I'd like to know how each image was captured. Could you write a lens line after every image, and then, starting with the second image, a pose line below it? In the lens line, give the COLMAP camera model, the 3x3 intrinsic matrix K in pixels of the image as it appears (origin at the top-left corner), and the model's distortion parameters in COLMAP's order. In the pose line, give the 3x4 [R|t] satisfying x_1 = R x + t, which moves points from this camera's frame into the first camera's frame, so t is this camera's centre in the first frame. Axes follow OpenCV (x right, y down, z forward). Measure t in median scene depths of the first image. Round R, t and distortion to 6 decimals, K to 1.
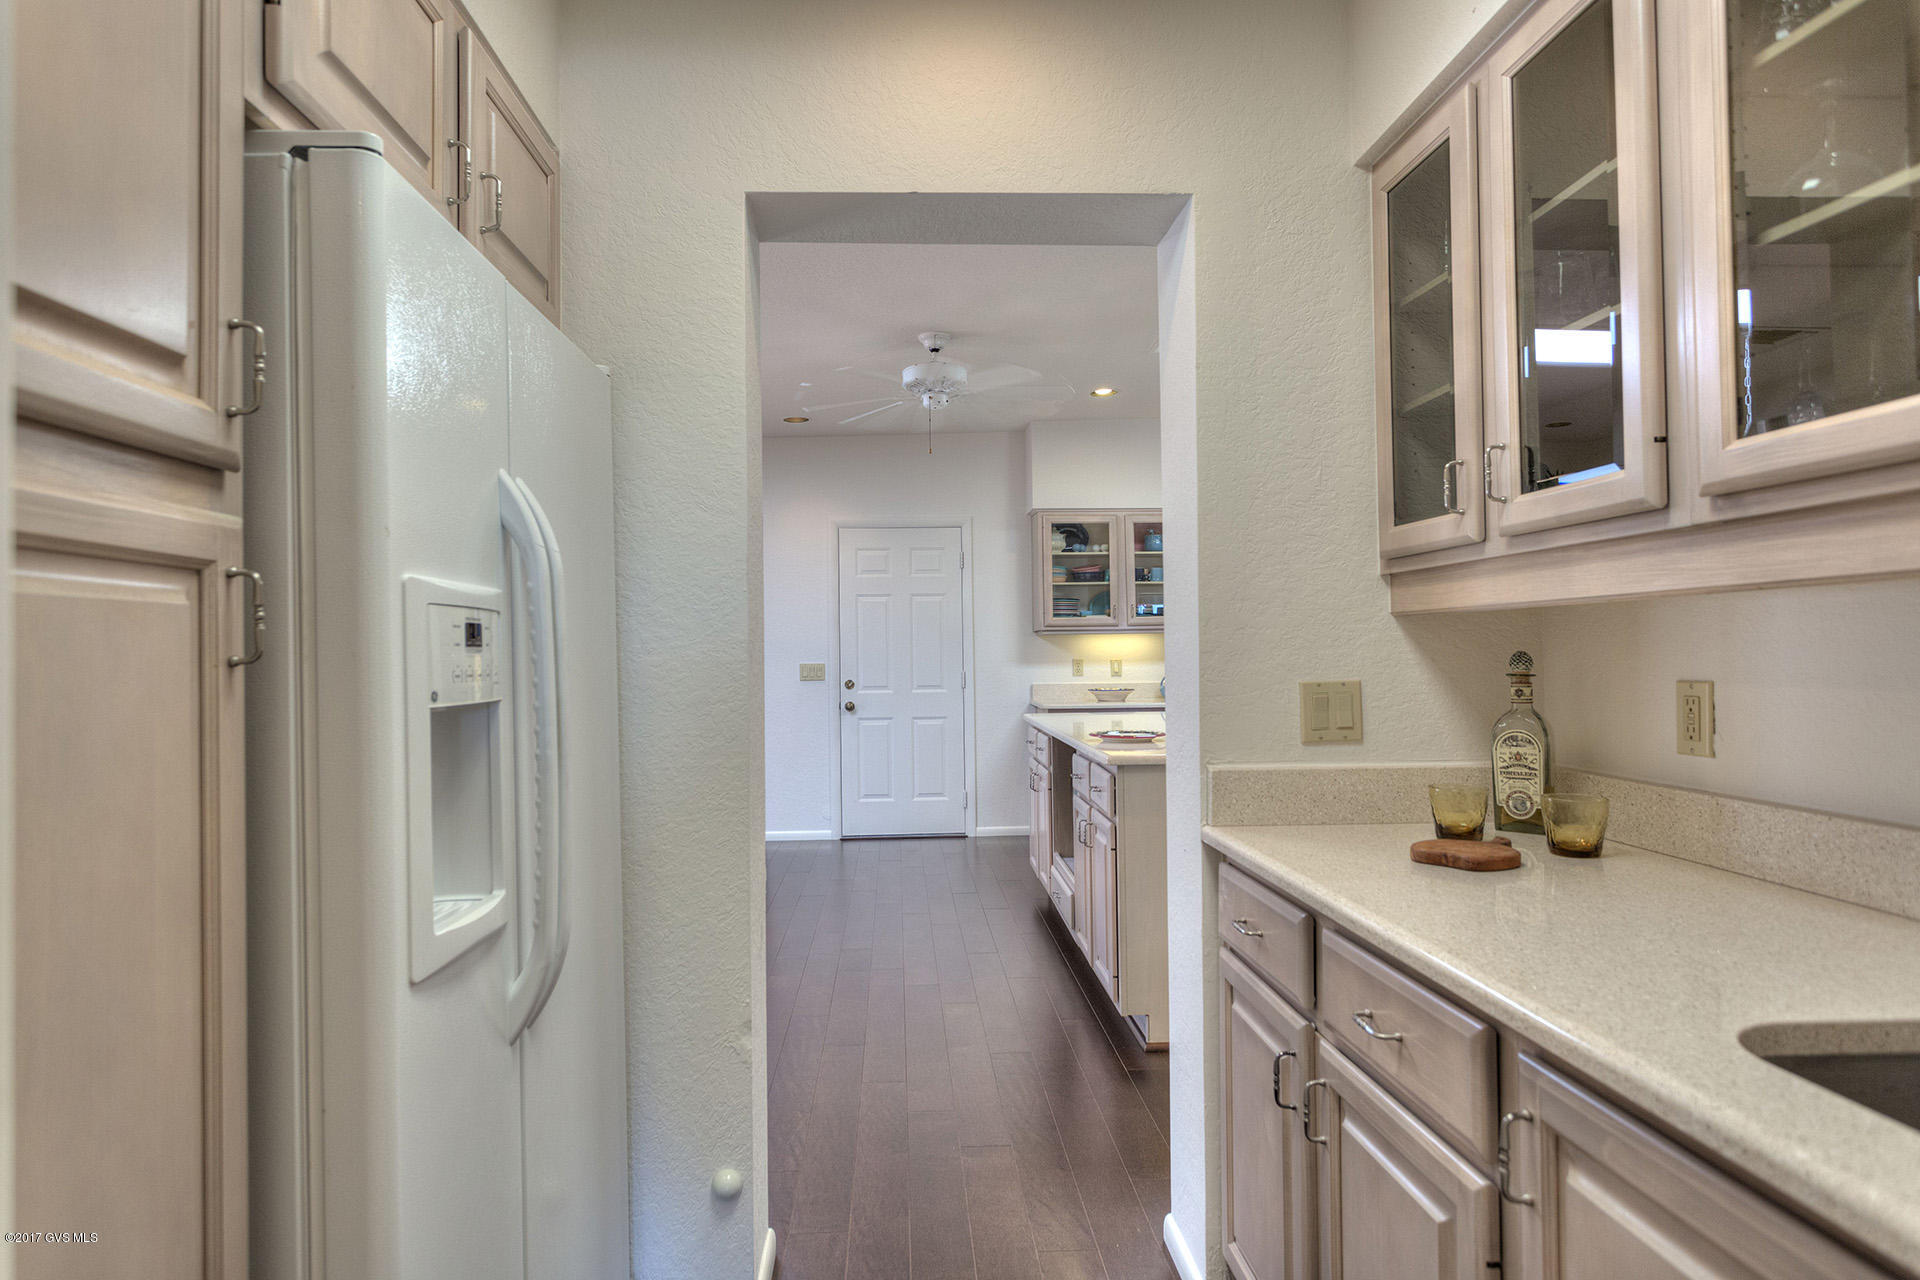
lens RADIAL K [[1062.9, 0, 960.0], [0, 1062.9, 640.0], [0, 0, 1]] dist [0.000122, -0.000065]
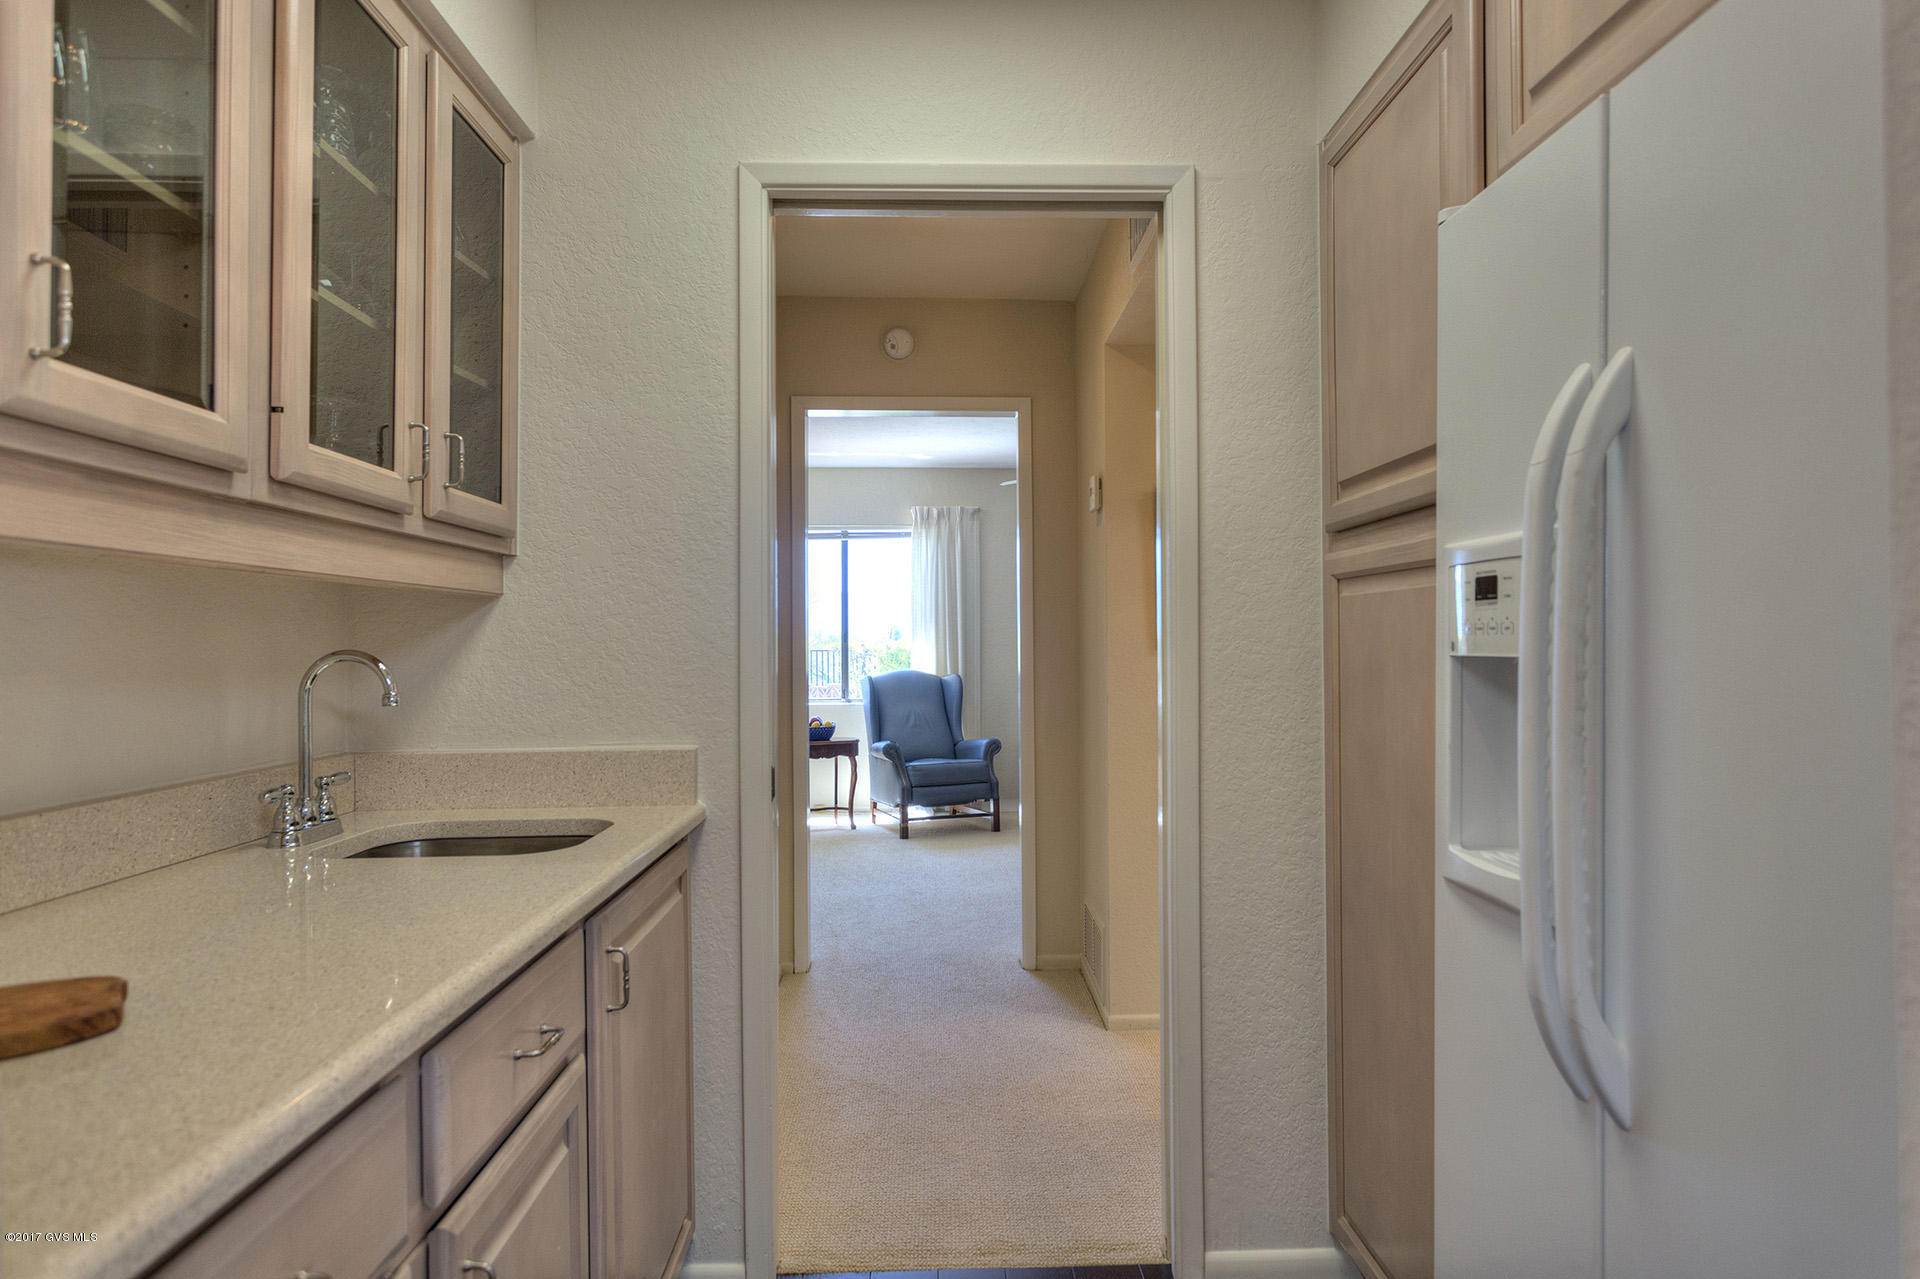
lens RADIAL K [[1062.9, 0, 960.0], [0, 1062.9, 639.5], [0, 0, 1]] dist [0.000122, -0.000065]
pose [[-0.999404, 0.025360, 0.023415, 0.044866], [0.024918, 0.999510, -0.018968, 0.050801], [-0.023884, -0.018373, -0.999546, 1.979795]]
